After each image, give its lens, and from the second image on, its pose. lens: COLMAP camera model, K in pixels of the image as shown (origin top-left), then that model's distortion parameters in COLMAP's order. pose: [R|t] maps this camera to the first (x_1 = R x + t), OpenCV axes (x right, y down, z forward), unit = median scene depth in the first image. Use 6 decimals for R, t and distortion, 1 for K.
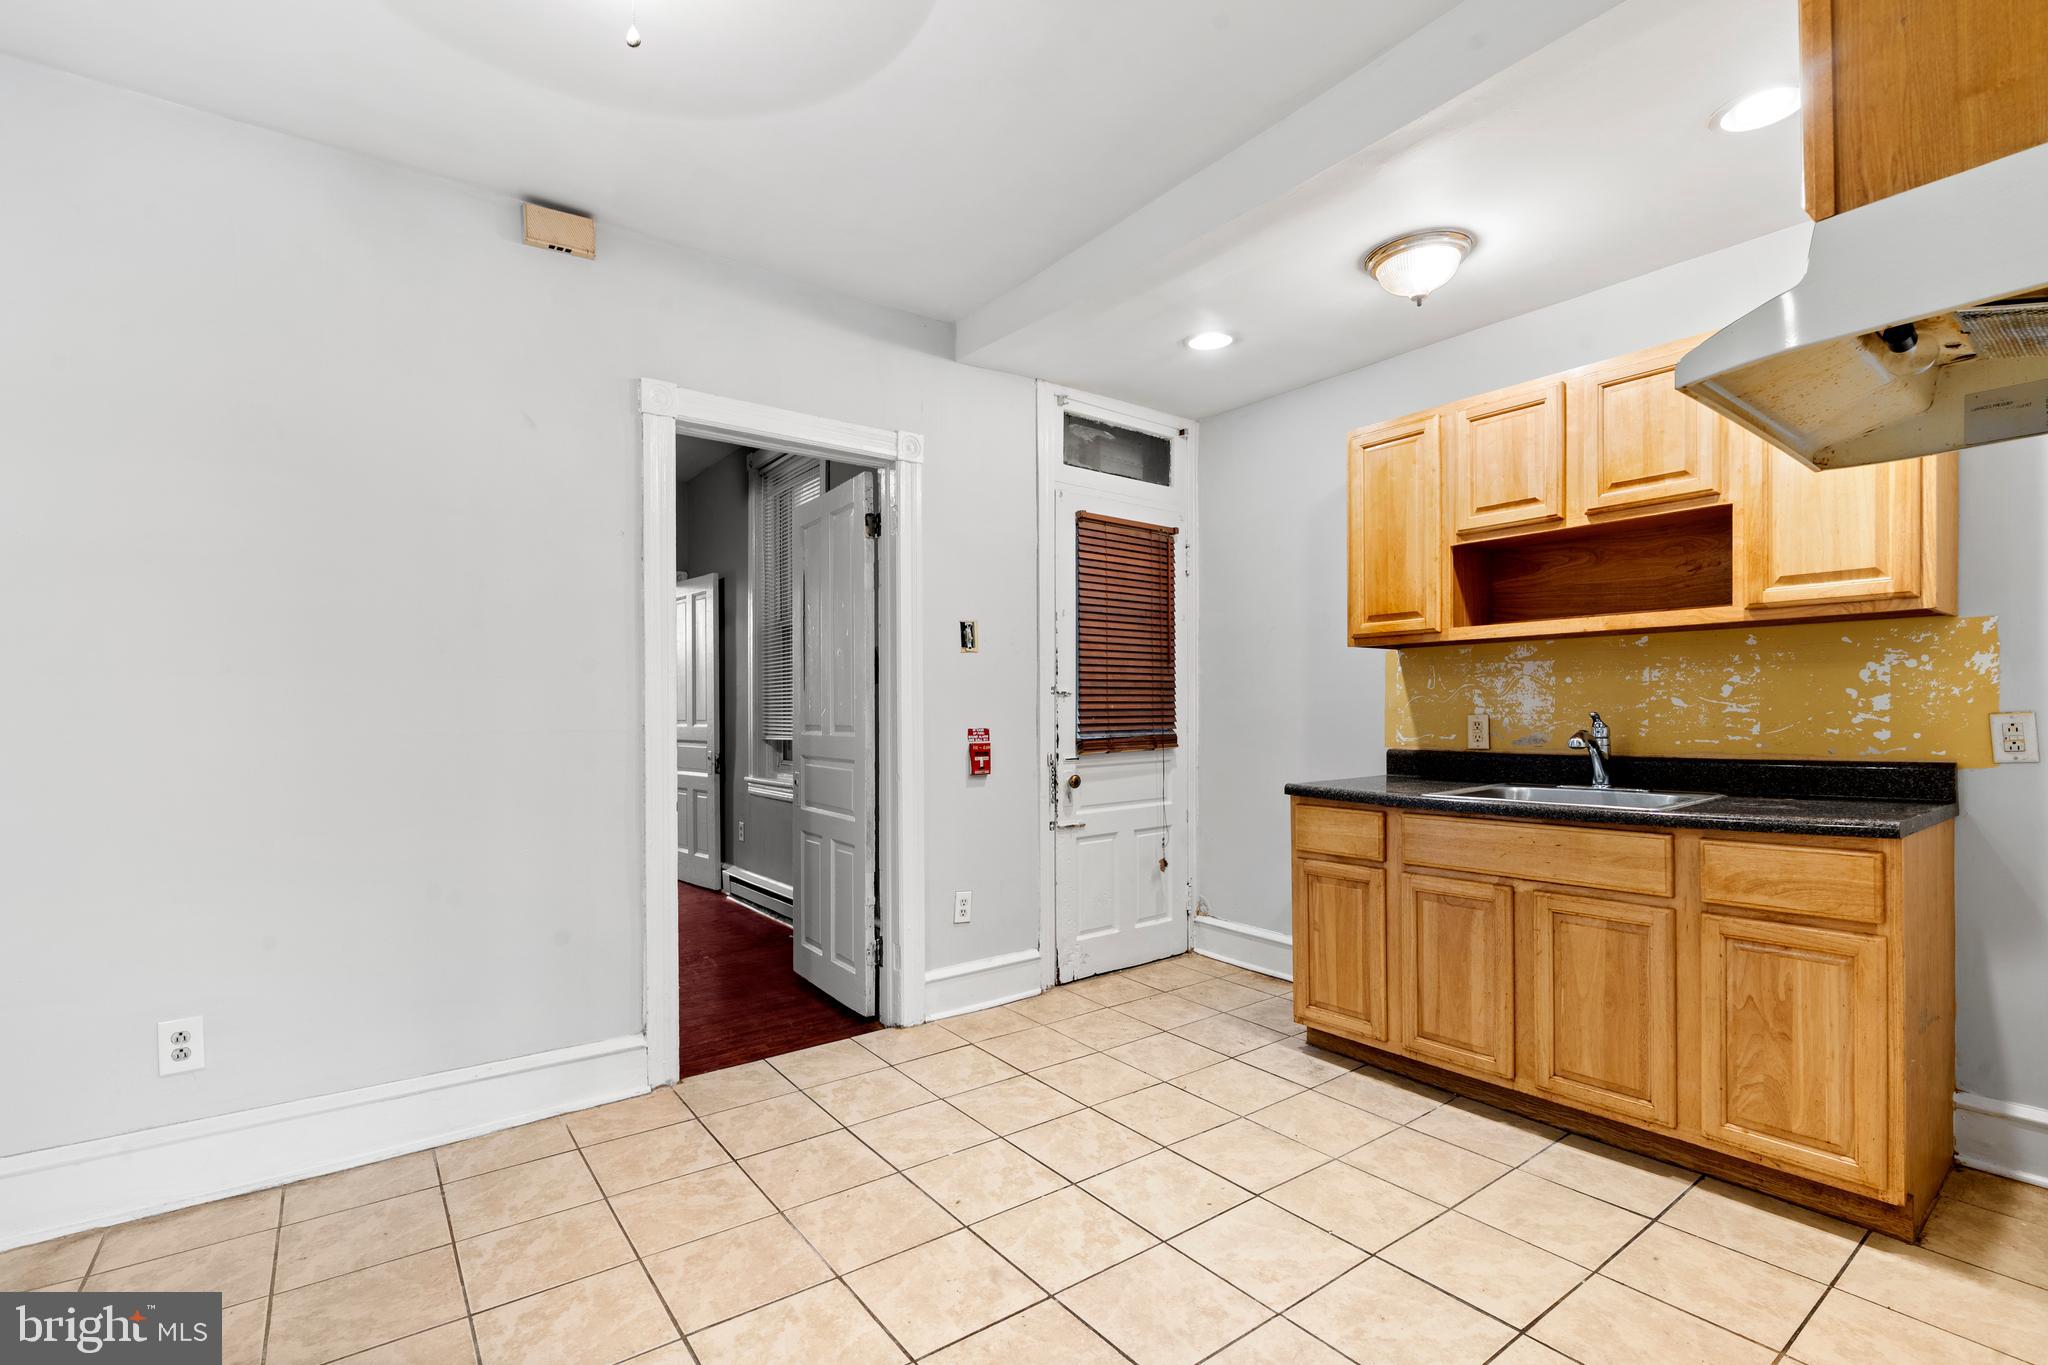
lens RADIAL K [[918.1, 0, 1022.1], [0, 918.1, 703.2], [0, 0, 1]] dist [-0.000029, 0.000715]
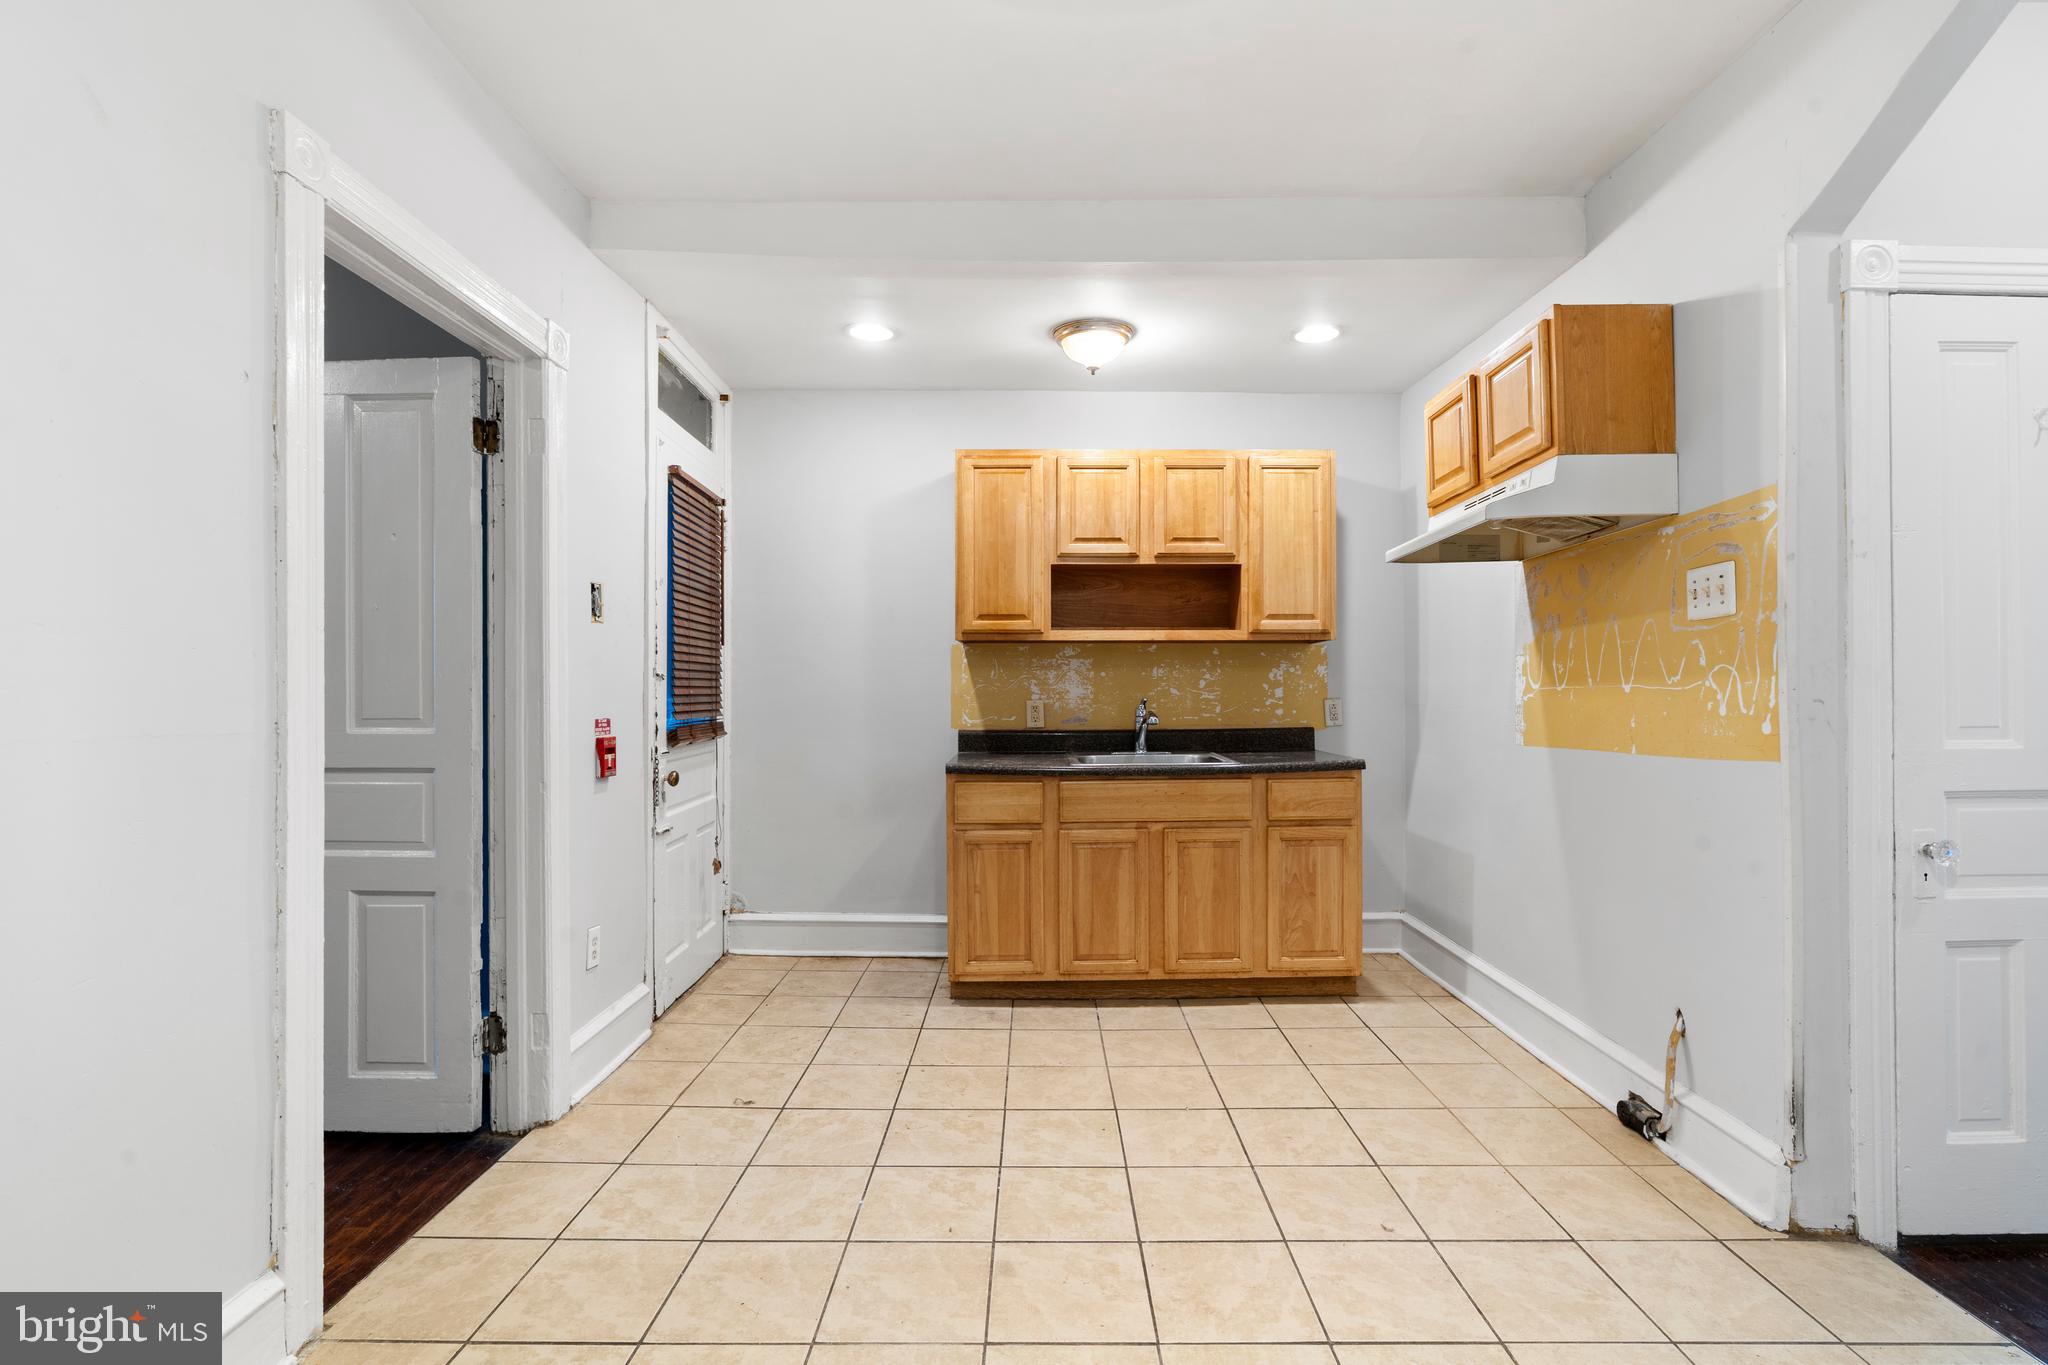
lens RADIAL K [[925.7, 0, 1024.0], [0, 925.7, 682.5], [0, 0, 1]] dist [-0.002270, 0.000140]
pose [[0.608303, 0.012931, 0.793600, -0.587276], [-0.008399, 0.999916, -0.009854, 0.001331], [-0.793661, -0.000671, 0.608360, 0.287090]]
